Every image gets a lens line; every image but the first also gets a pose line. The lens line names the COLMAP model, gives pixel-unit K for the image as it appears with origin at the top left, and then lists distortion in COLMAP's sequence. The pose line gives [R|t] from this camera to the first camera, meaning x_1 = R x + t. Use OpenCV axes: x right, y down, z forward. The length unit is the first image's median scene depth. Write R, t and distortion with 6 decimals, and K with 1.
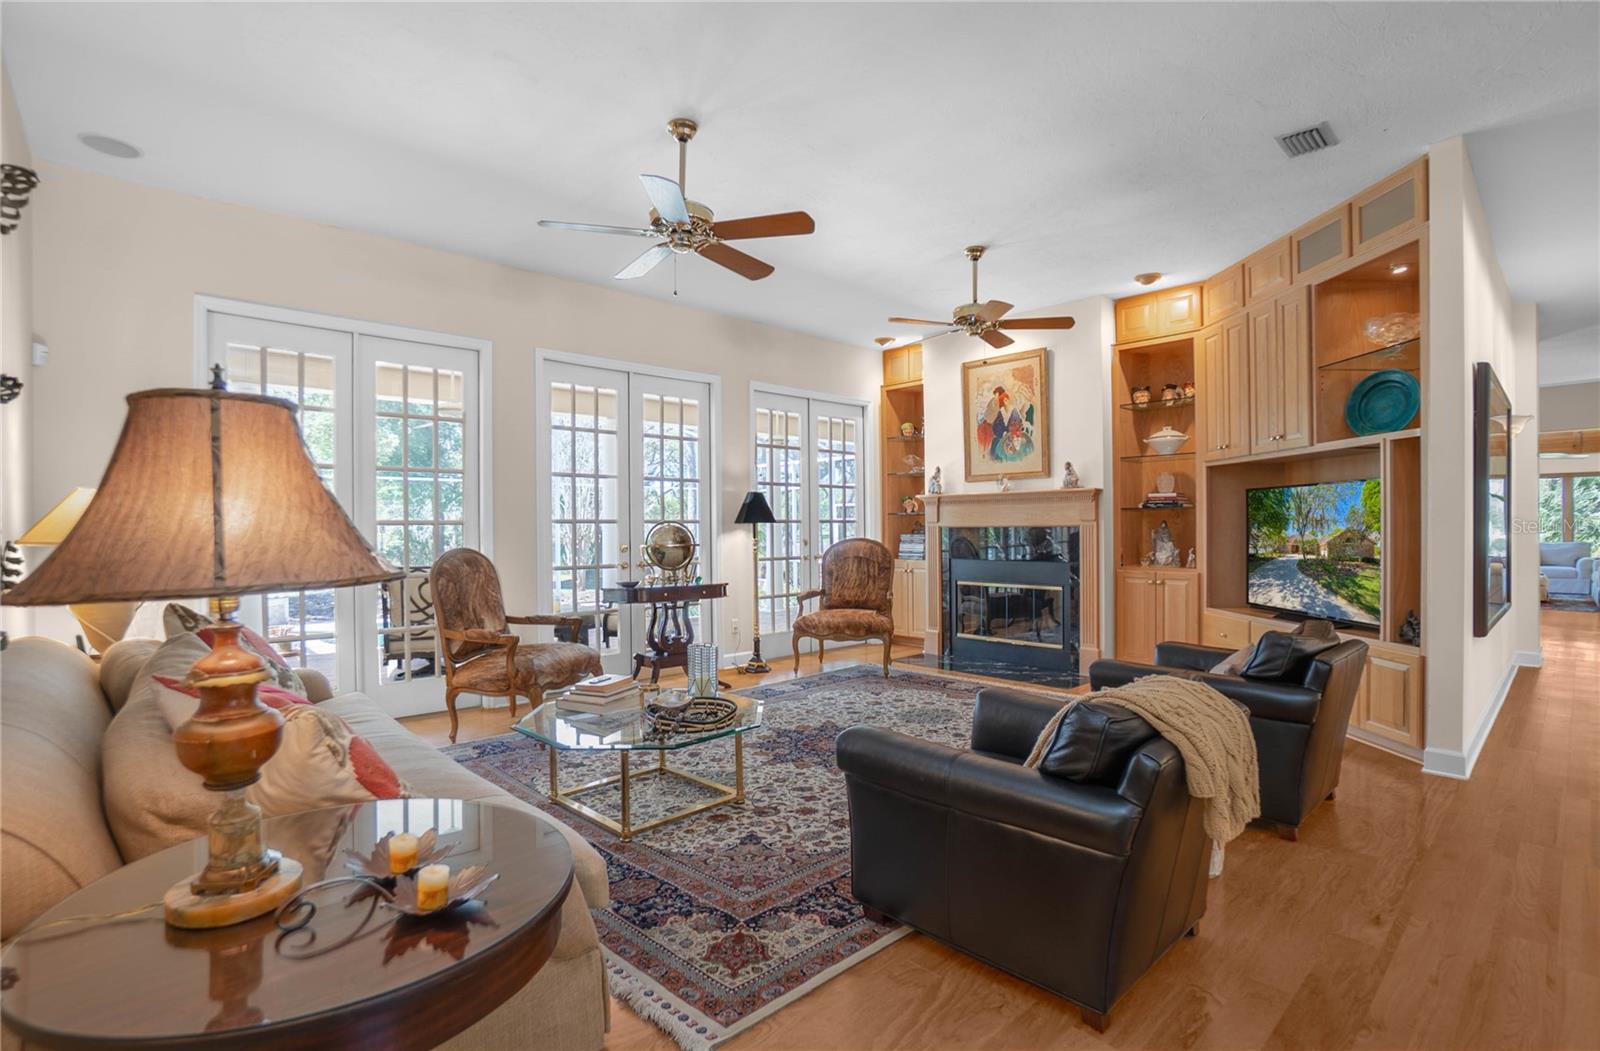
lens RADIAL K [[733.1, 0, 797.0], [0, 733.1, 532.3], [0, 0, 1]] dist [-0.054208, 0.016954]
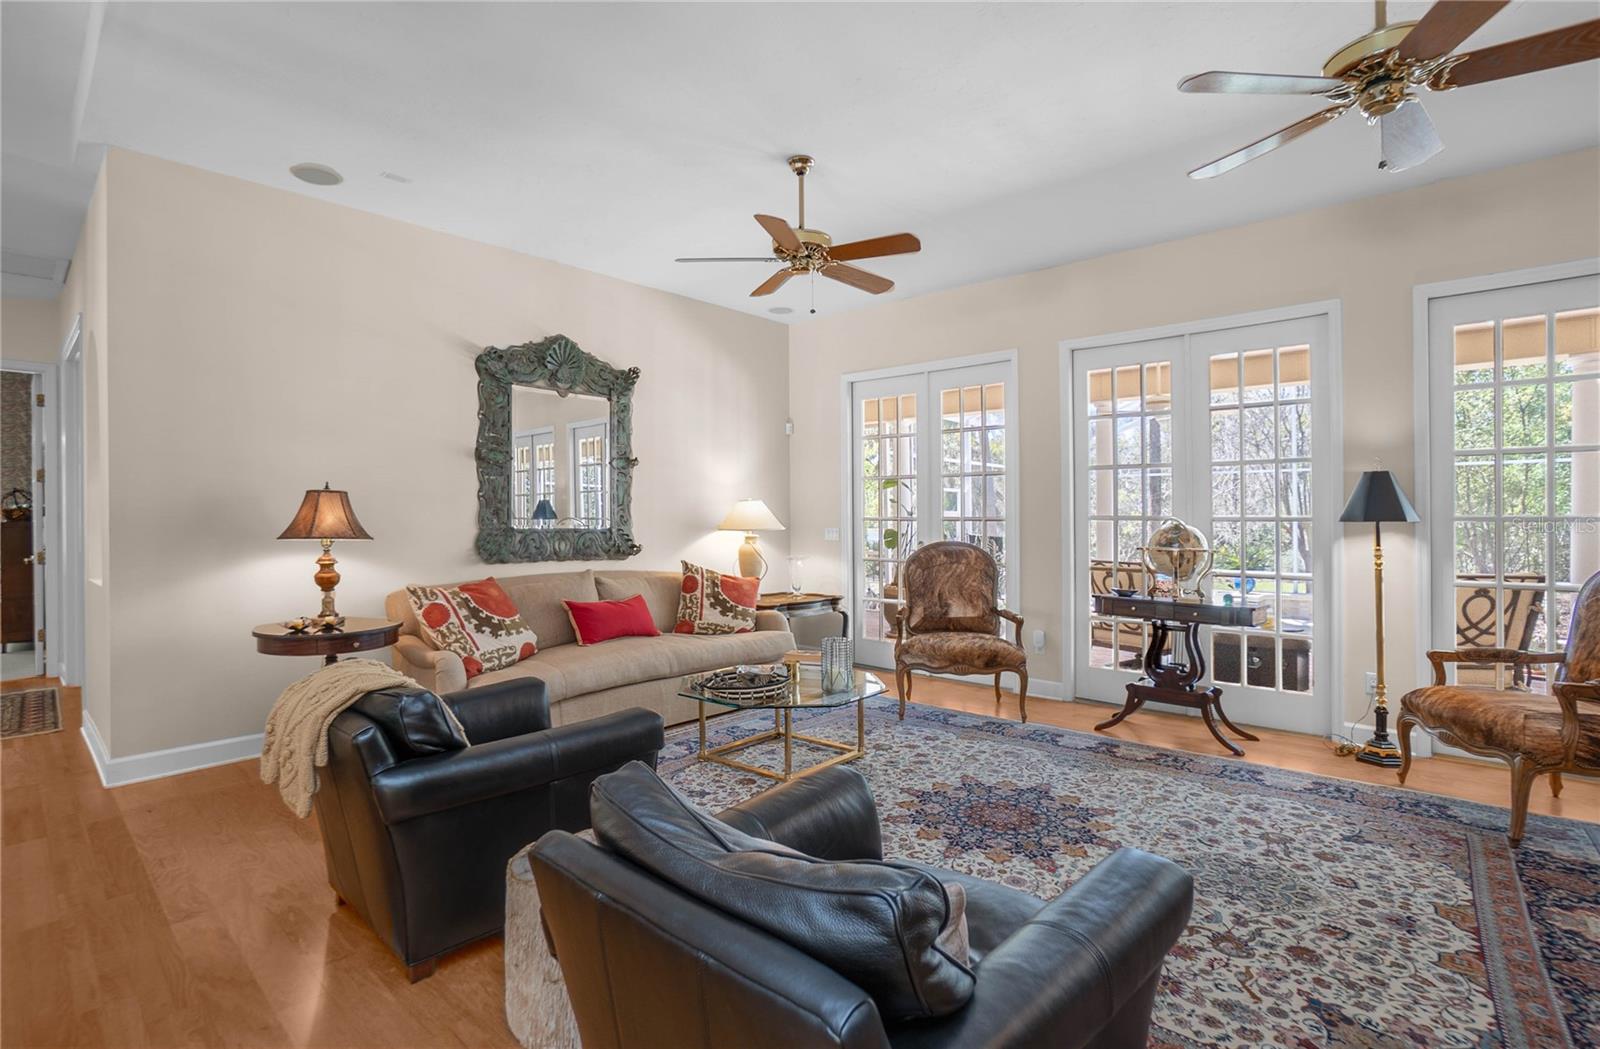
lens RADIAL K [[733.1, 0, 797.0], [0, 733.1, 531.3], [0, 0, 1]] dist [-0.054208, 0.016954]
pose [[0.106670, 0.015746, -0.994170, 0.722486], [-0.010242, 0.999839, 0.014737, -0.010642], [0.994242, 0.008610, 0.106814, 0.670963]]
